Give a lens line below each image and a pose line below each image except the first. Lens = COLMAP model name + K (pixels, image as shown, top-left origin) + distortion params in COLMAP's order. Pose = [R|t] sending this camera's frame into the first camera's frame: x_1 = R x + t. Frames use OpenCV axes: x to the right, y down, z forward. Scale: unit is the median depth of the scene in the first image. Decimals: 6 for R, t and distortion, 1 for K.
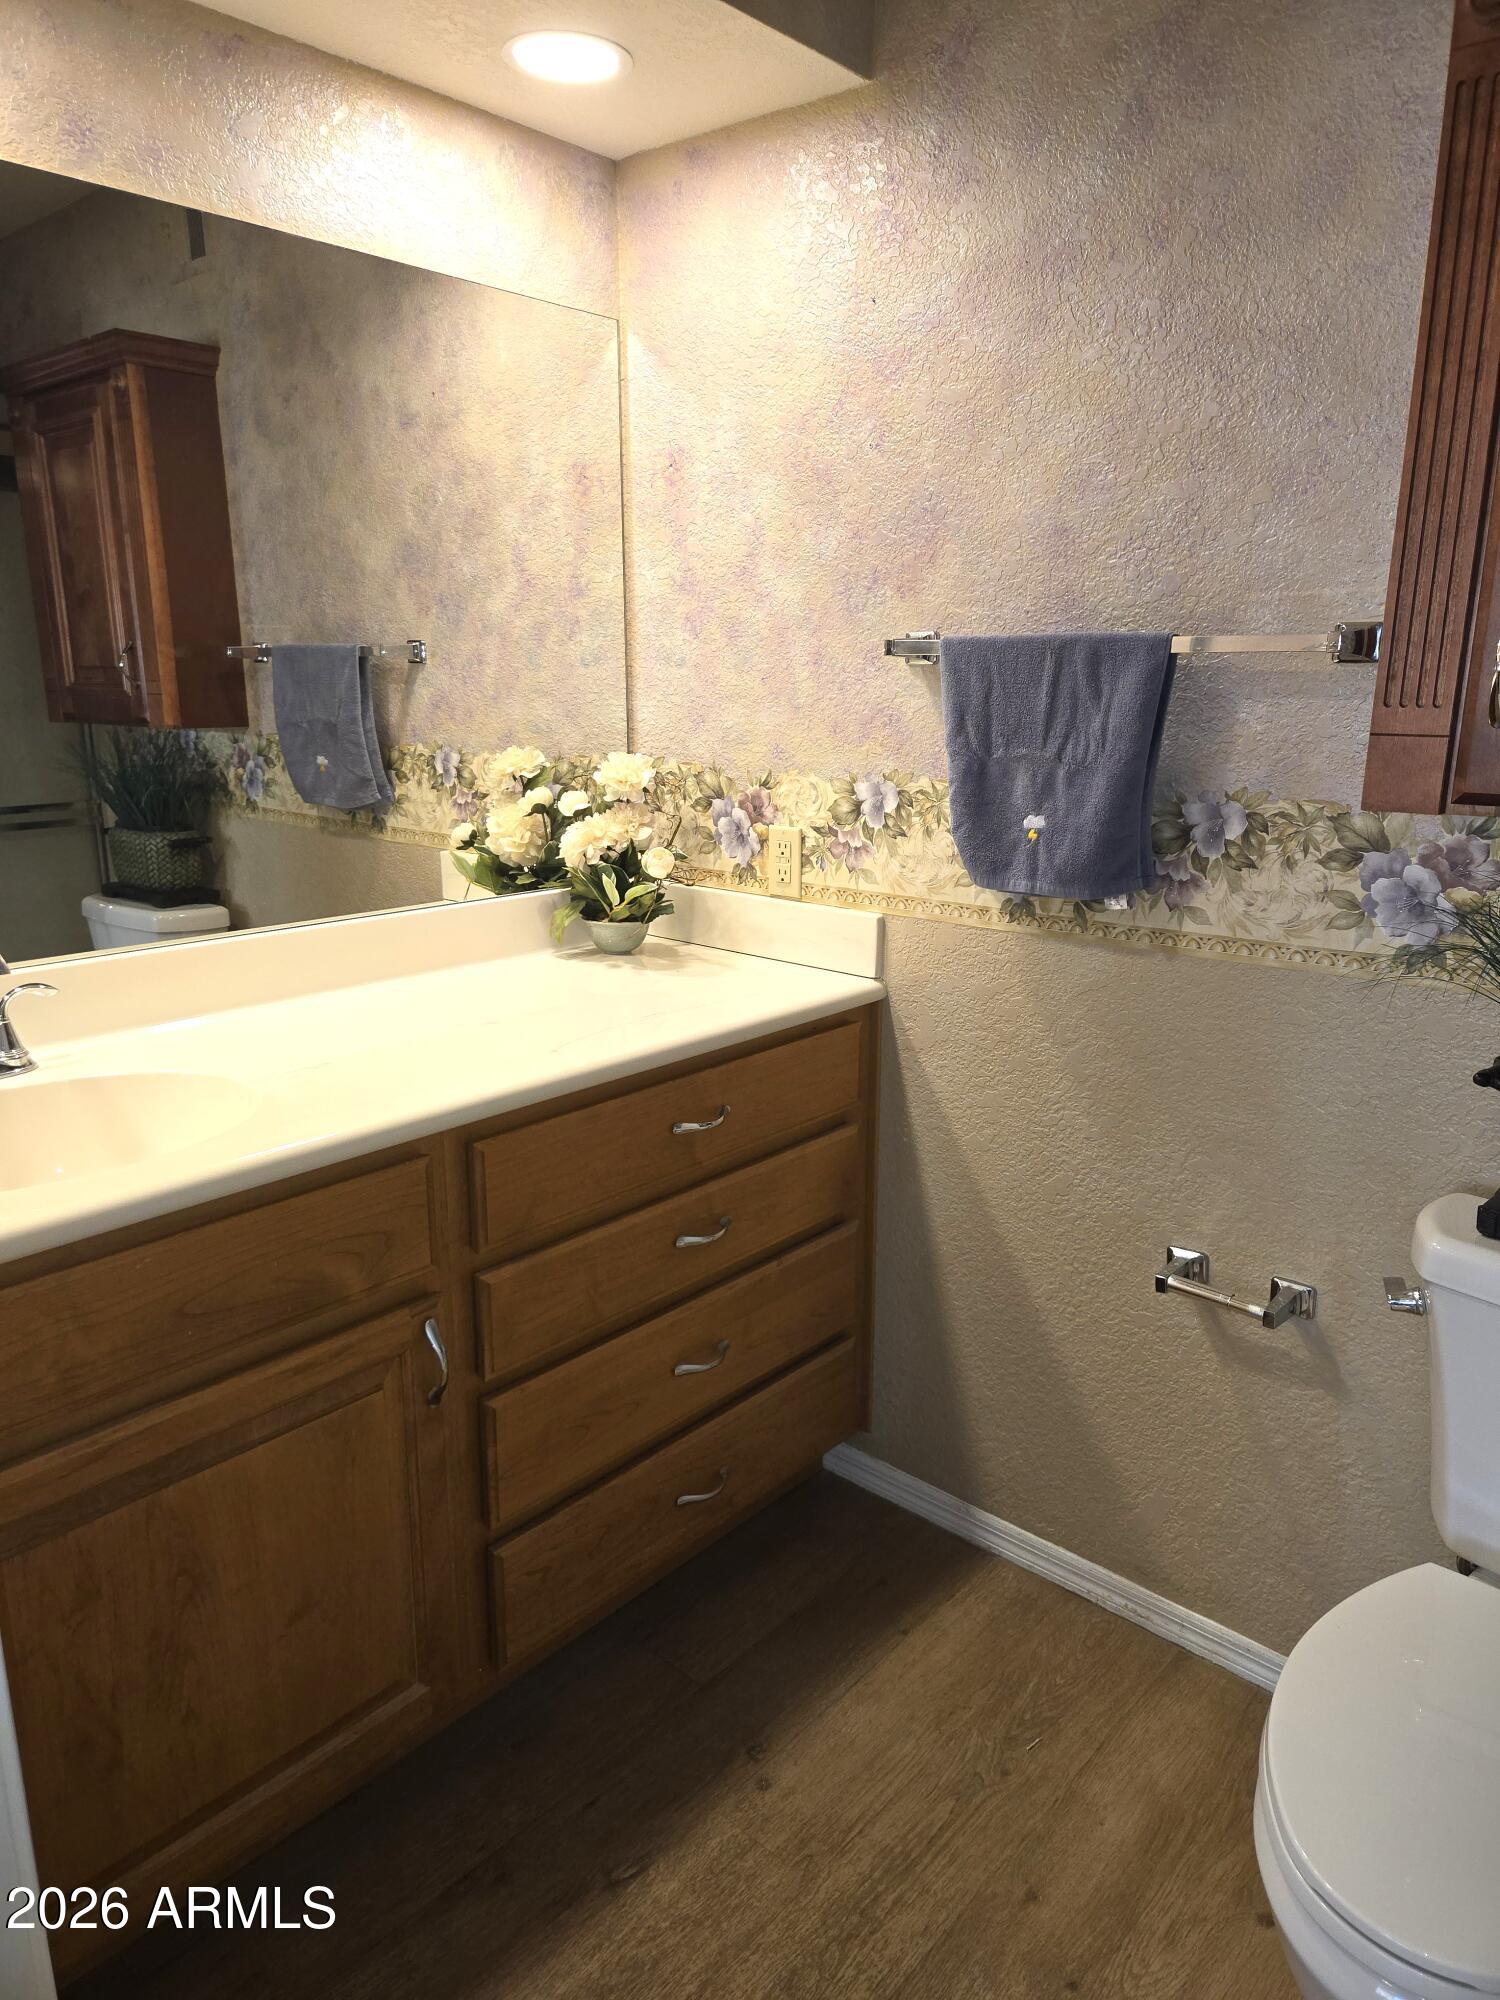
lens RADIAL K [[1341.5, 0, 746.1], [0, 1341.5, 1000.0], [0, 0, 1]] dist [0.022147, -0.010535]
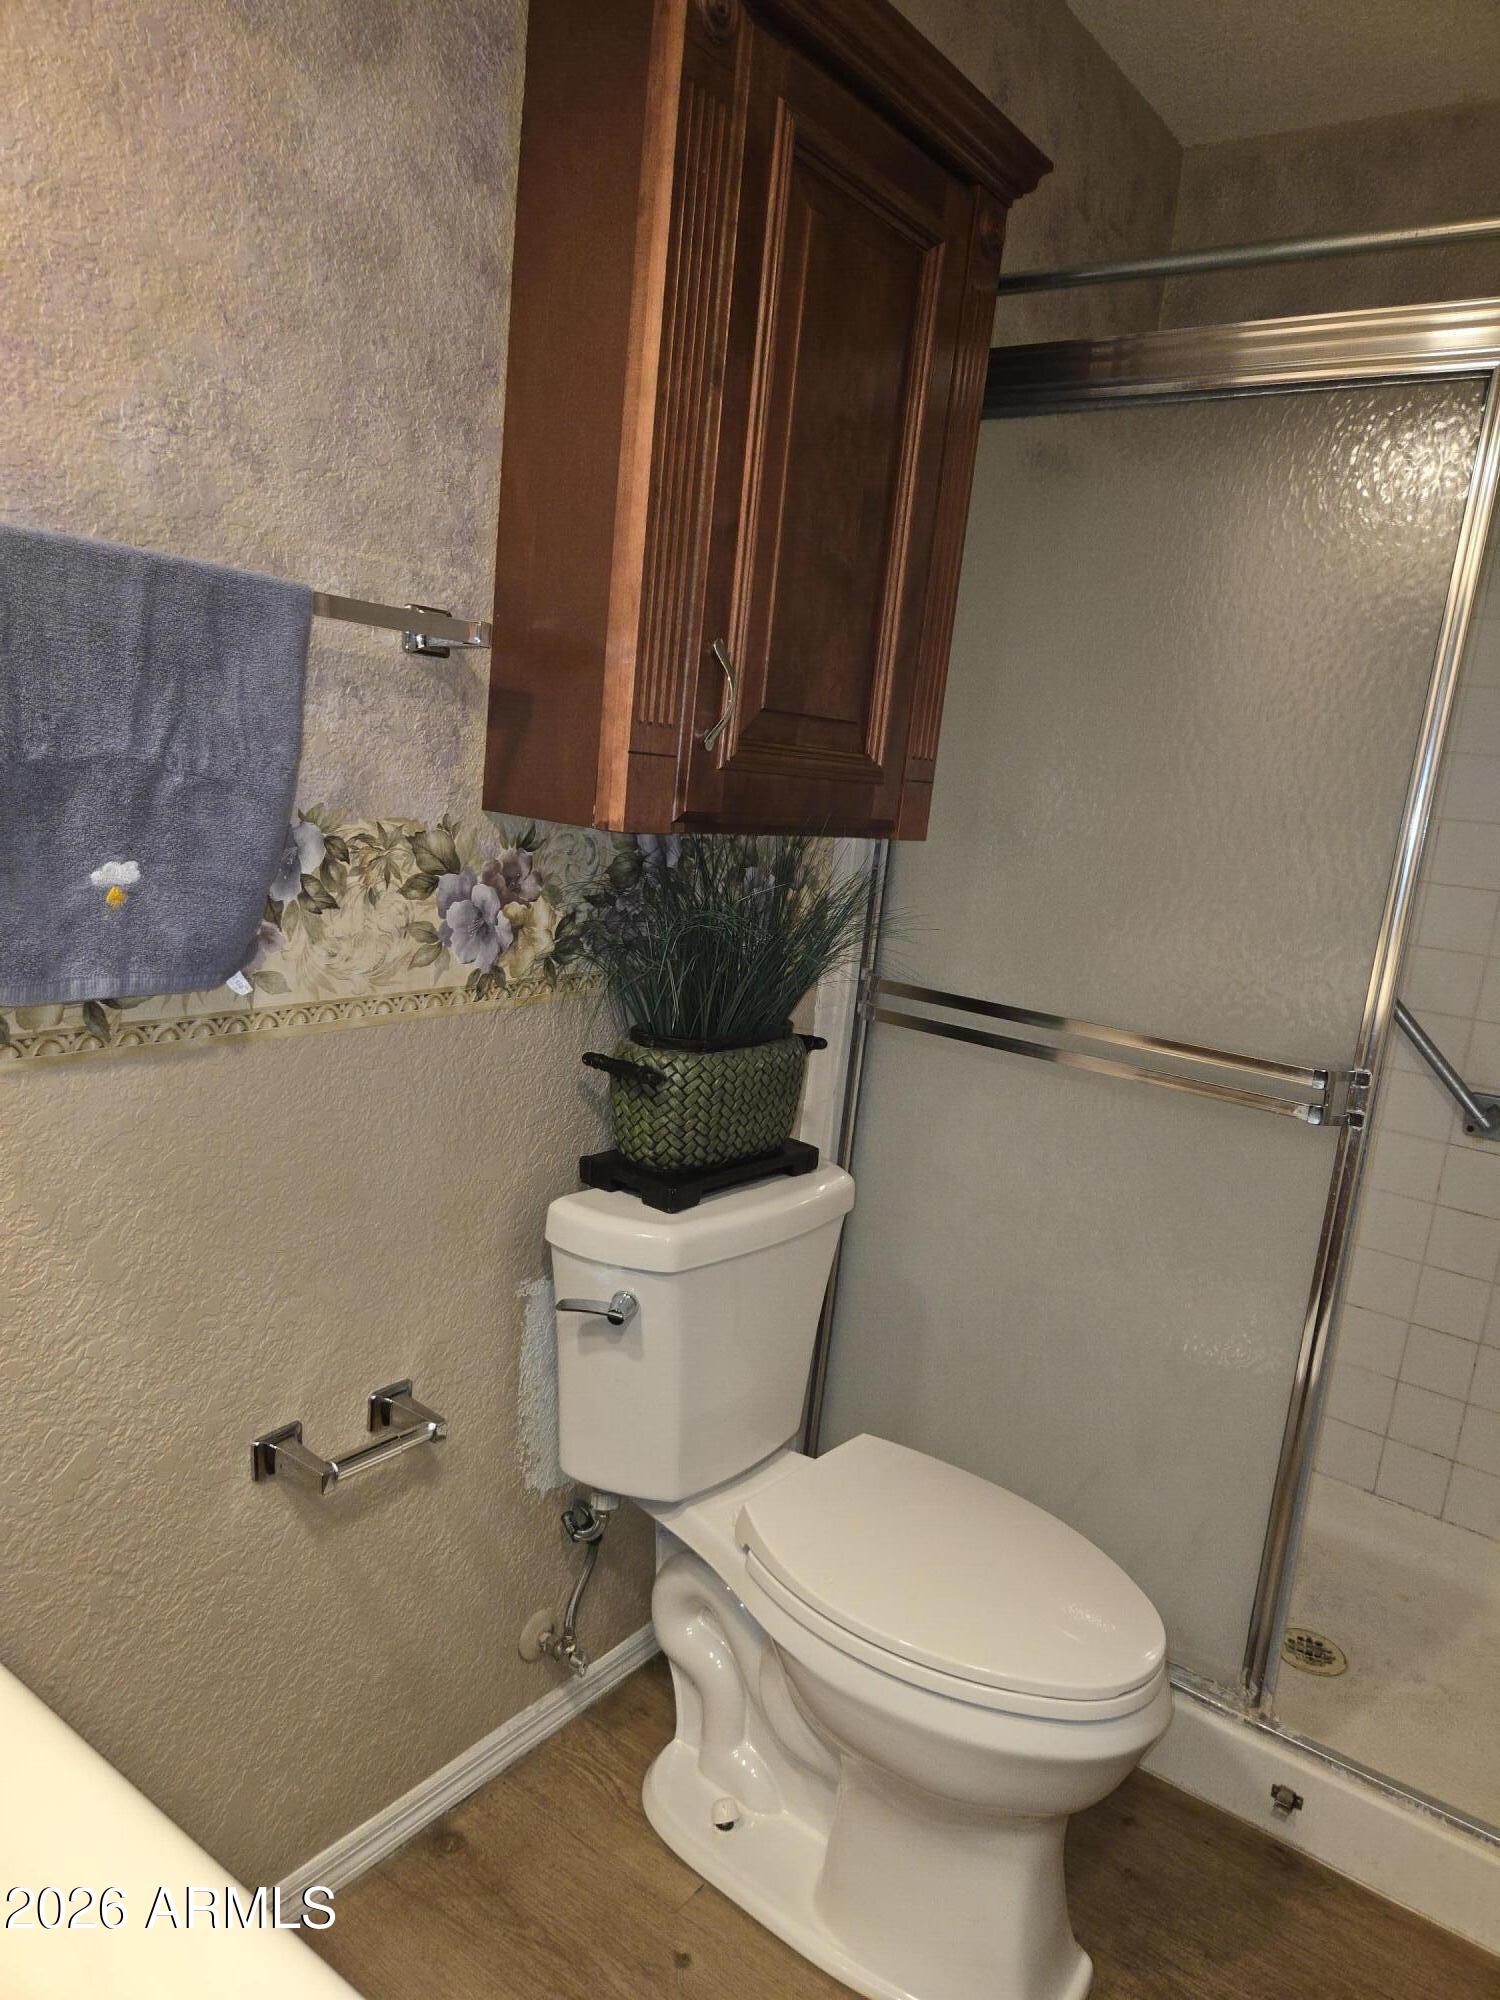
lens RADIAL K [[1341.5, 0, 748.0], [0, 1341.5, 1013.6], [0, 0, 1]] dist [0.022147, -0.010535]
pose [[-0.097749, -0.188164, 0.977261, -0.414490], [0.143798, 0.968989, 0.200955, -0.162575], [-0.984768, 0.160171, -0.067660, 0.842753]]
